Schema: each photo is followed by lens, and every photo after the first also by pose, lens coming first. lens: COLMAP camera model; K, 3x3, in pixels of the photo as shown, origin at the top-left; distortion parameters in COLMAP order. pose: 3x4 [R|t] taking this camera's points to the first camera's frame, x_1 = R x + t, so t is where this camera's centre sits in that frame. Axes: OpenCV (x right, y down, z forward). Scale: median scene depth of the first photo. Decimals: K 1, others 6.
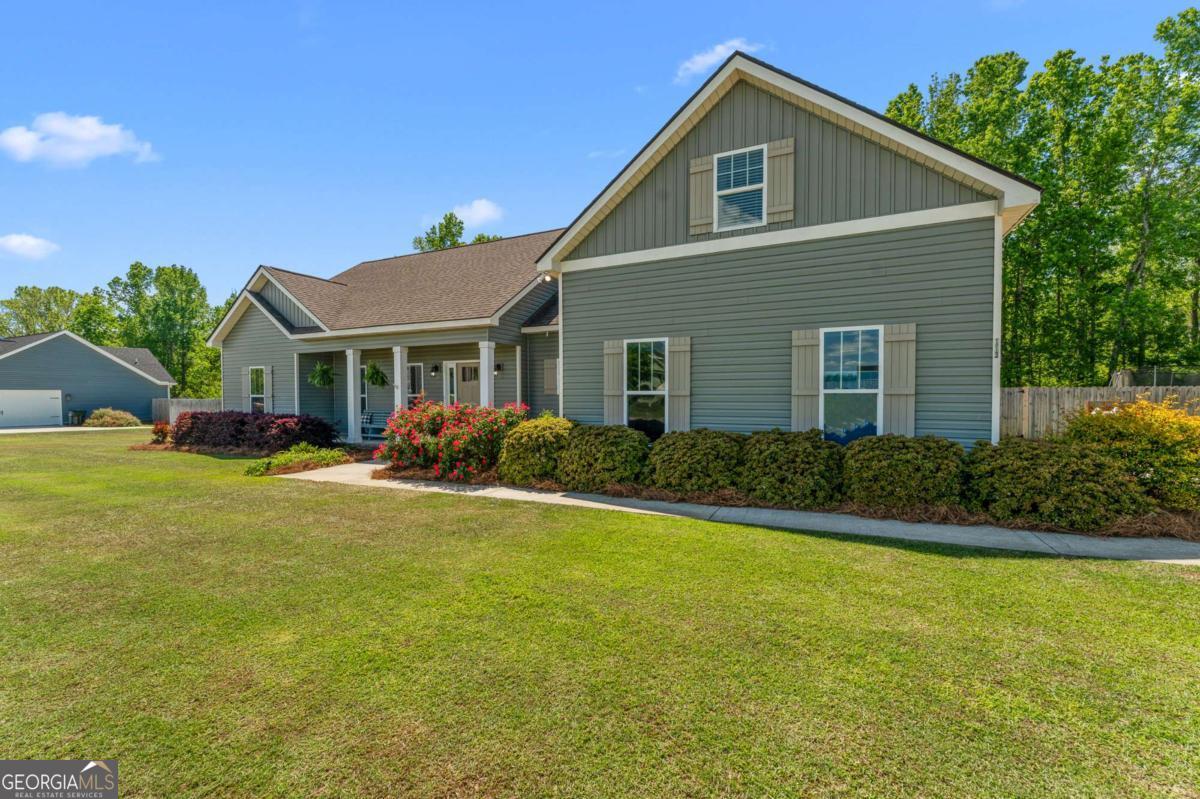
lens RADIAL K [[495.8, 0, 599.3], [0, 495.8, 403.1], [0, 0, 1]] dist [-0.001323, 0.000128]
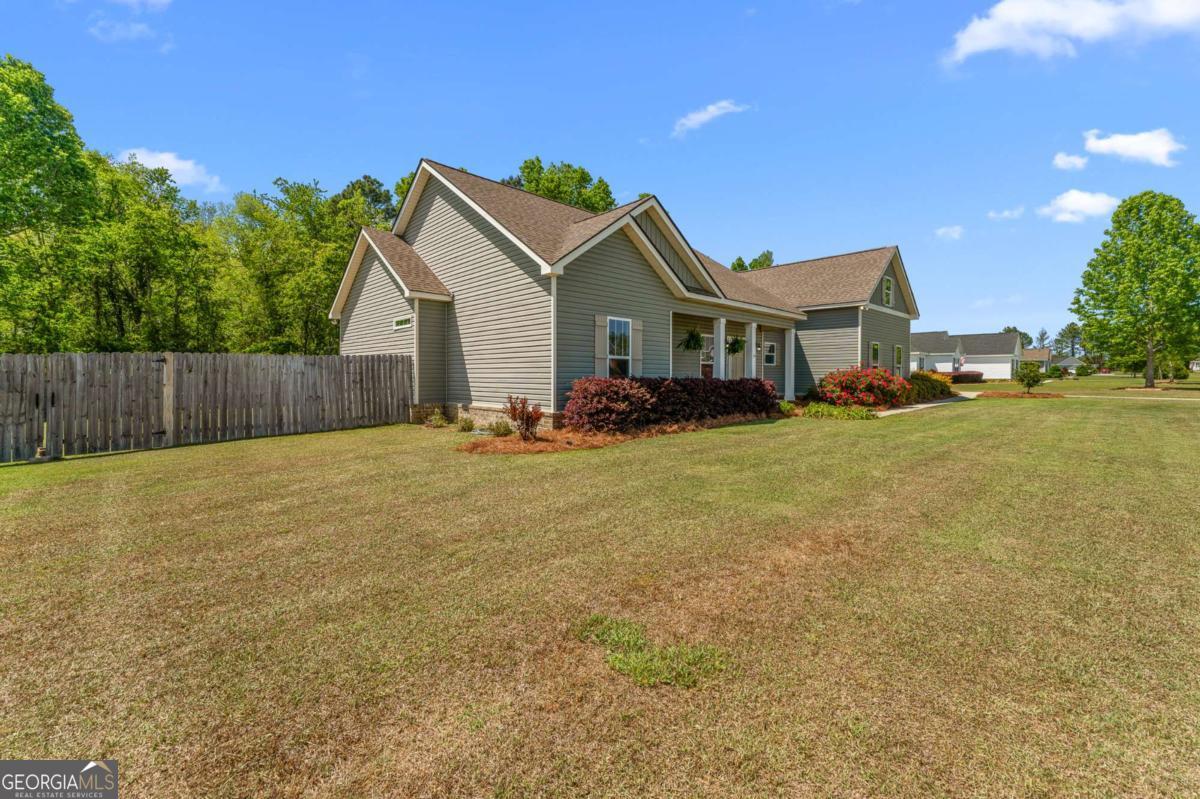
lens RADIAL K [[486.7, 0, 599.2], [0, 486.7, 374.5], [0, 0, 1]] dist [0.000002, -0.000101]
pose [[0.355568, 0.007959, 0.934616, -1.564526], [0.015753, 0.999771, -0.014507, 0.024094], [-0.934517, 0.019881, 0.355362, 0.868283]]
